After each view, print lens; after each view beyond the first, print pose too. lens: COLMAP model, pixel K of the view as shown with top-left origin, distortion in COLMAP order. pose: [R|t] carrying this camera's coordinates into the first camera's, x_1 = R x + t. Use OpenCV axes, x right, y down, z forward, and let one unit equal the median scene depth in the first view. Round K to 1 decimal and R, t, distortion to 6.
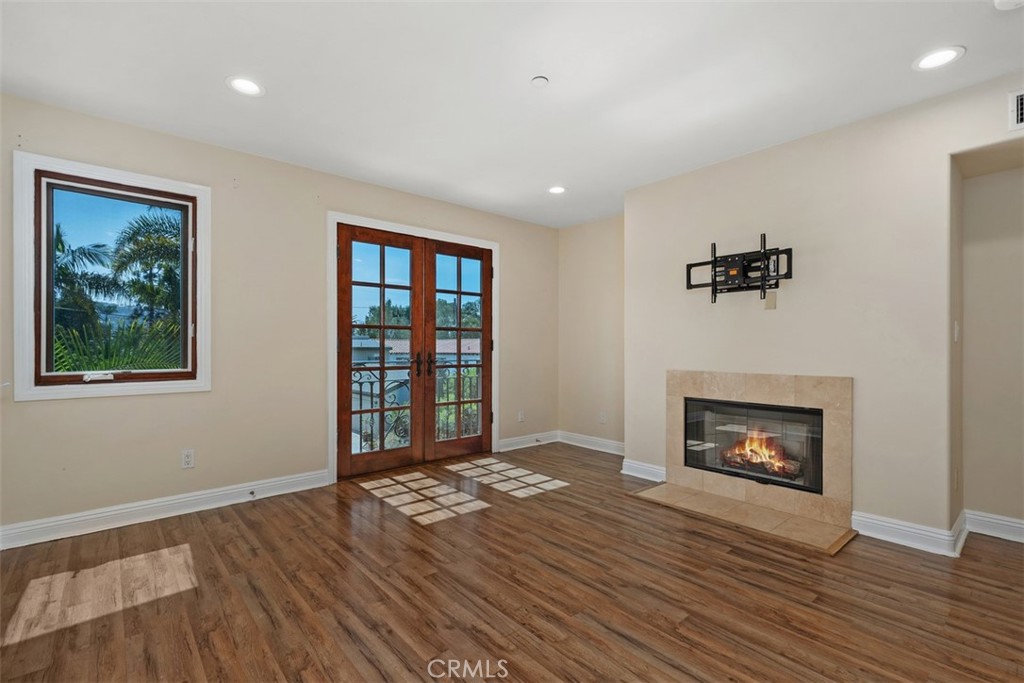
lens RADIAL K [[464.6, 0, 510.5], [0, 464.6, 338.9], [0, 0, 1]] dist [0.009884, -0.002399]
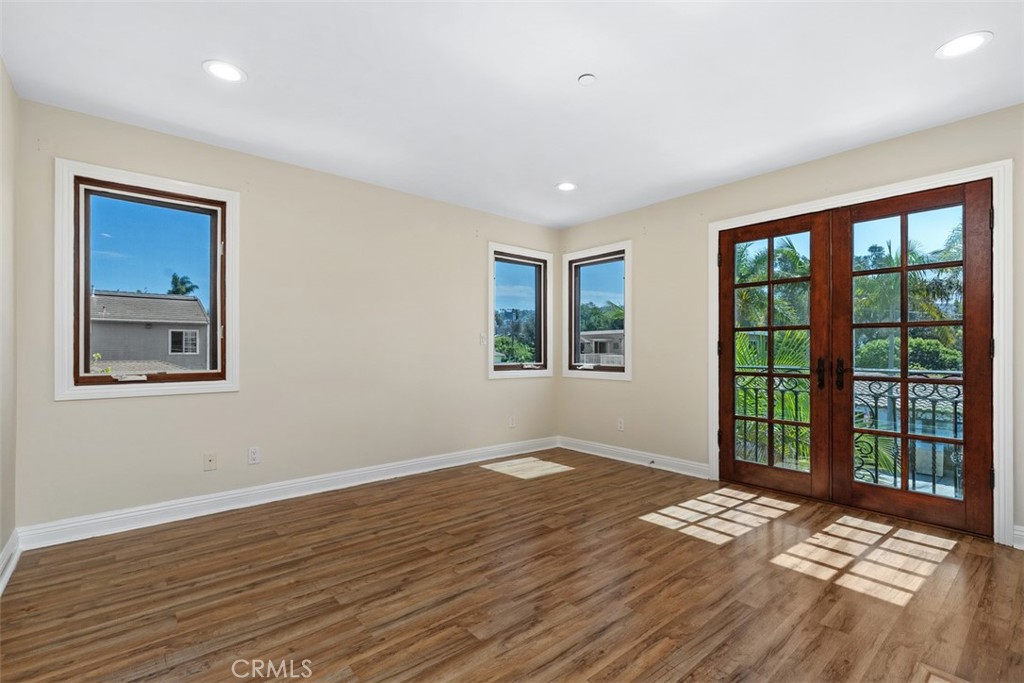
lens RADIAL K [[464.6, 0, 515.2], [0, 464.6, 337.7], [0, 0, 1]] dist [0.009884, -0.002399]
pose [[-0.003886, -0.027478, -0.999615, 0.693277], [0.012644, 0.999541, -0.027526, 0.011629], [0.999913, -0.012746, -0.003537, 0.568031]]
